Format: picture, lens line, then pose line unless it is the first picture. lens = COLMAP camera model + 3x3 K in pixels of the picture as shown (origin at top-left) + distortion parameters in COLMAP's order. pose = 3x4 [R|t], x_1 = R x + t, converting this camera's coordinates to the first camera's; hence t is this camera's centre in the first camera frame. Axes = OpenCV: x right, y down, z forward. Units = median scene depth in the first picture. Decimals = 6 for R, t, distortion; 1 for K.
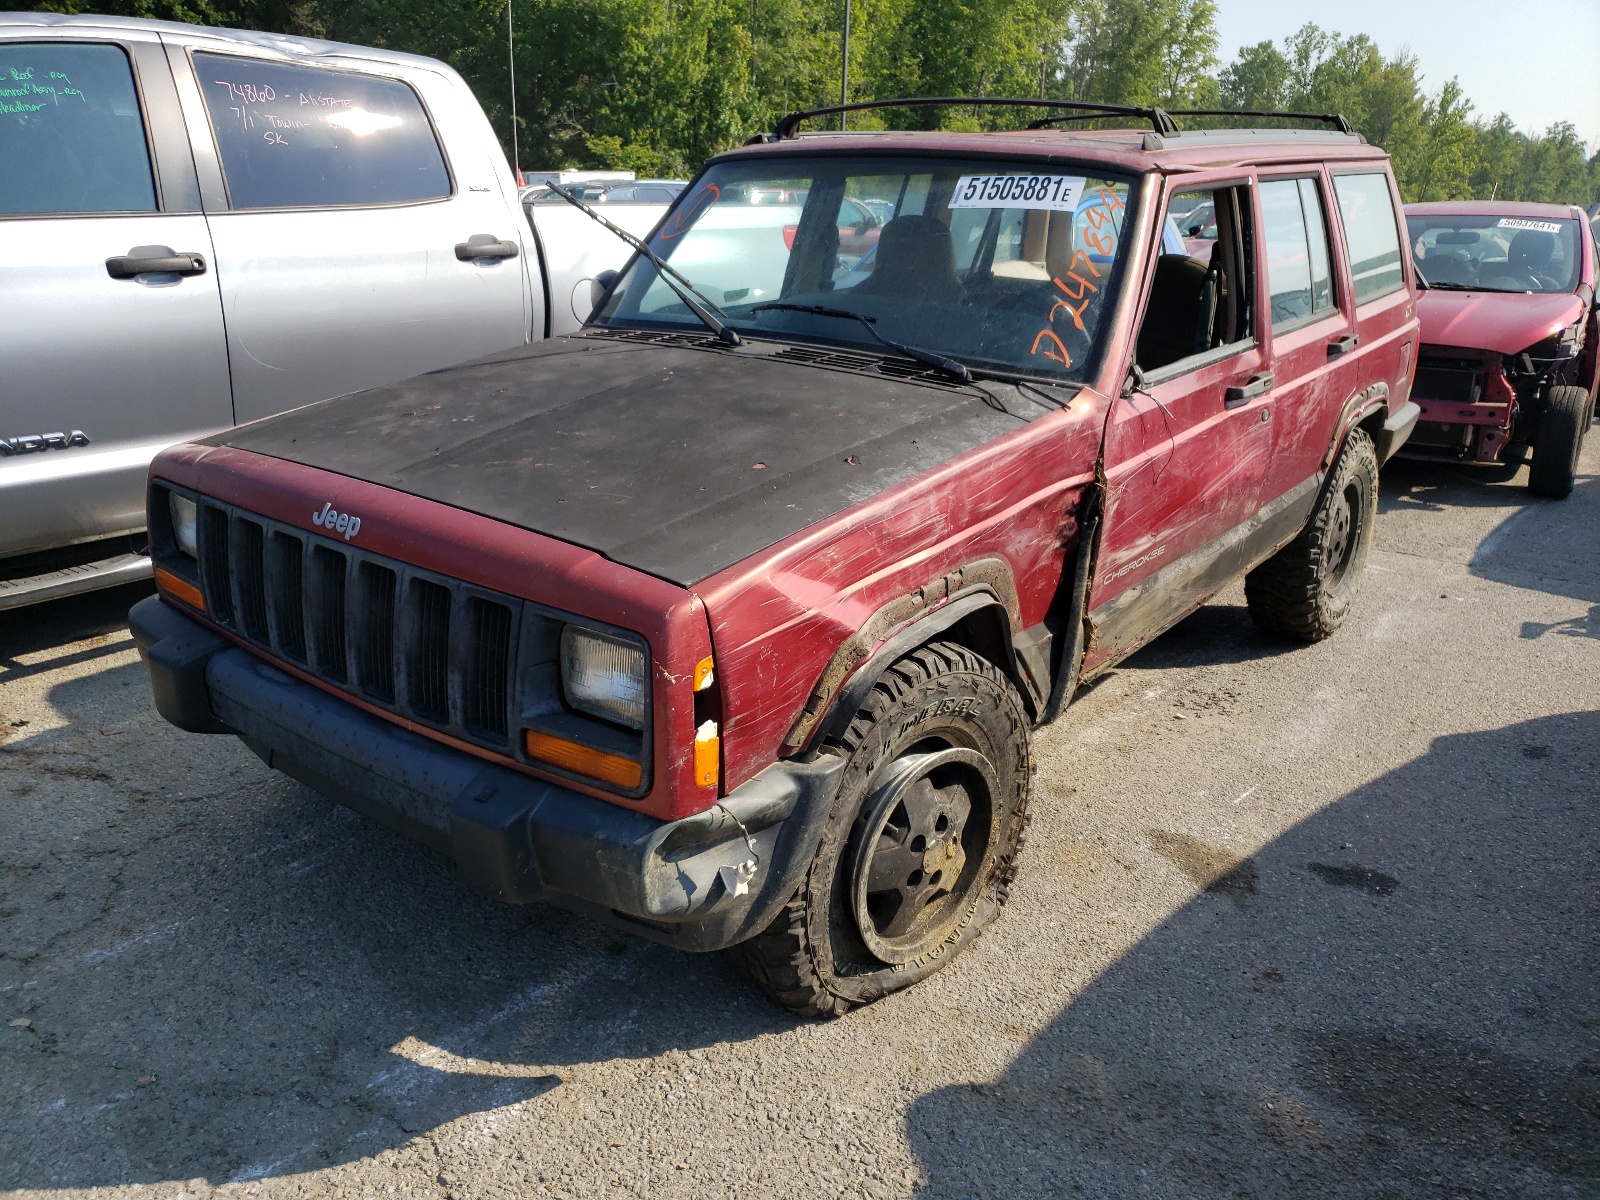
lens RADIAL K [[1238.6, 0, 810.2], [0, 1238.6, 599.2], [0, 0, 1]] dist [0.026656, -0.000440]
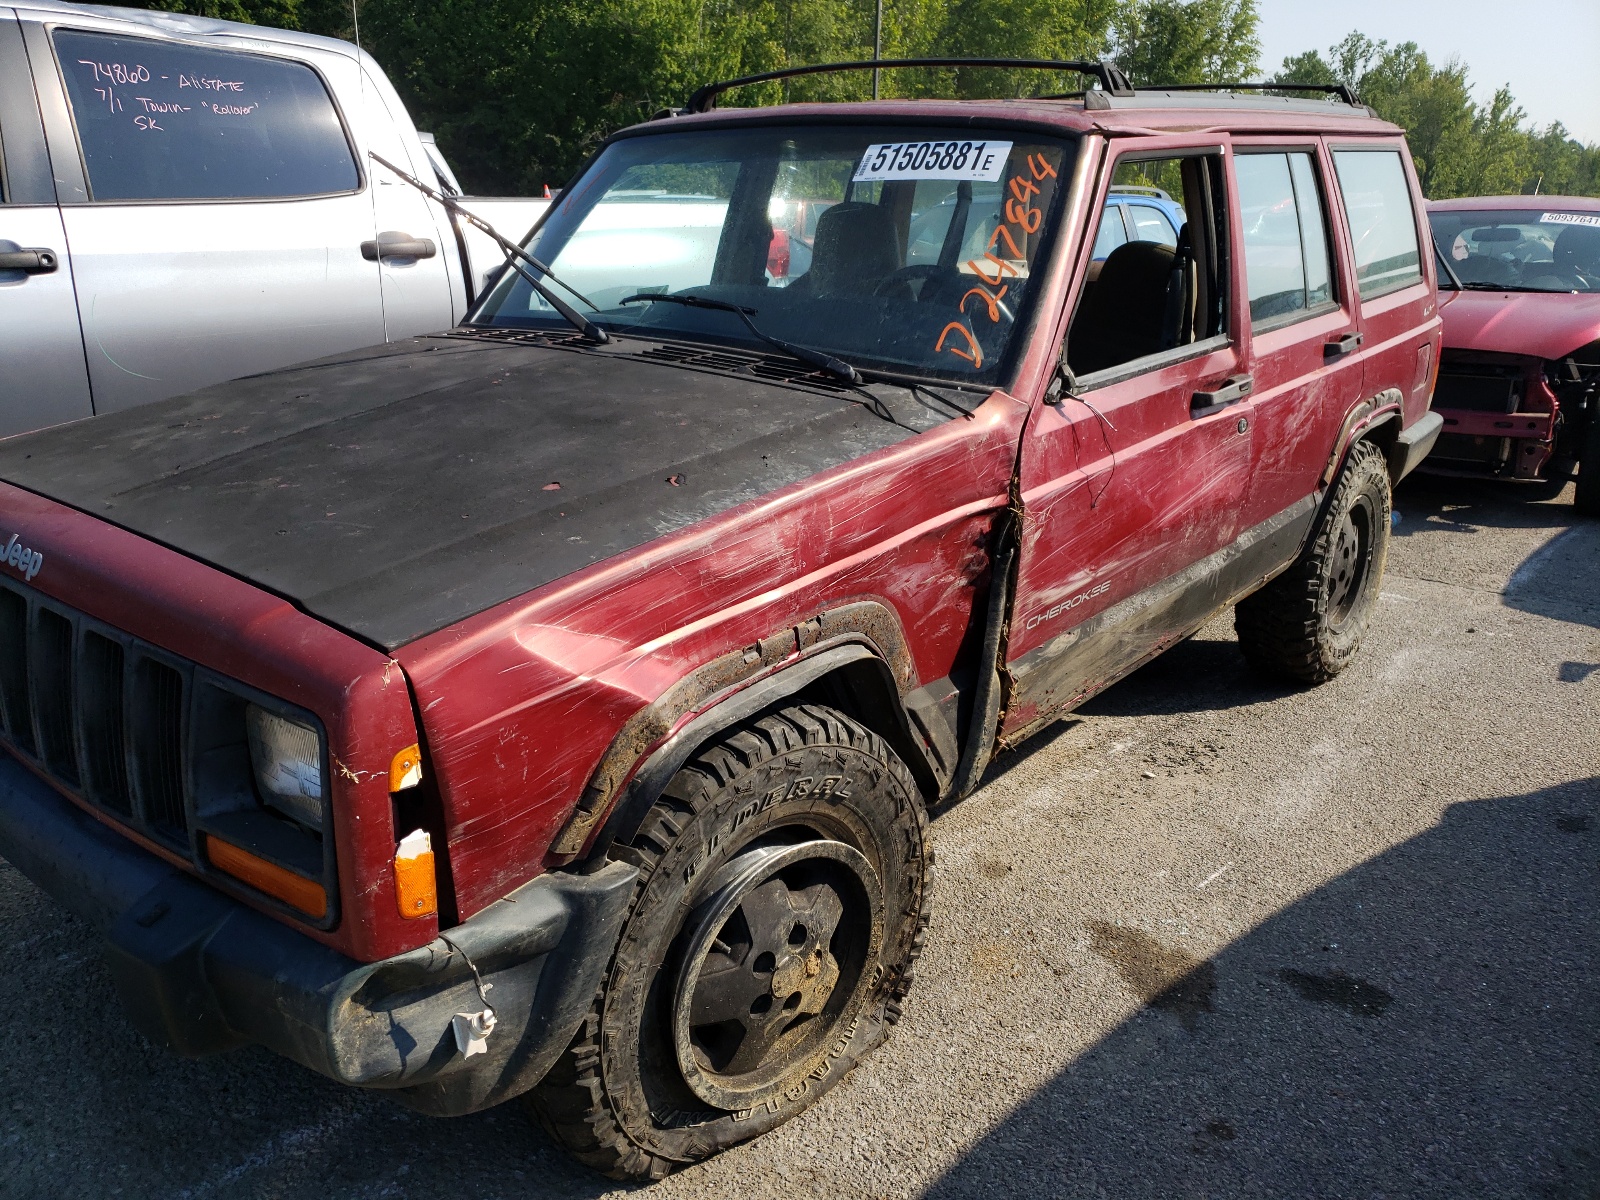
lens RADIAL K [[1238.6, 0, 789.3], [0, 1238.6, 601.0], [0, 0, 1]] dist [0.026656, -0.000440]
pose [[0.999006, 0.004194, -0.044367, 0.113719], [-0.004647, 0.999938, -0.010111, -0.021640], [0.044322, 0.010307, 0.998964, 0.165928]]
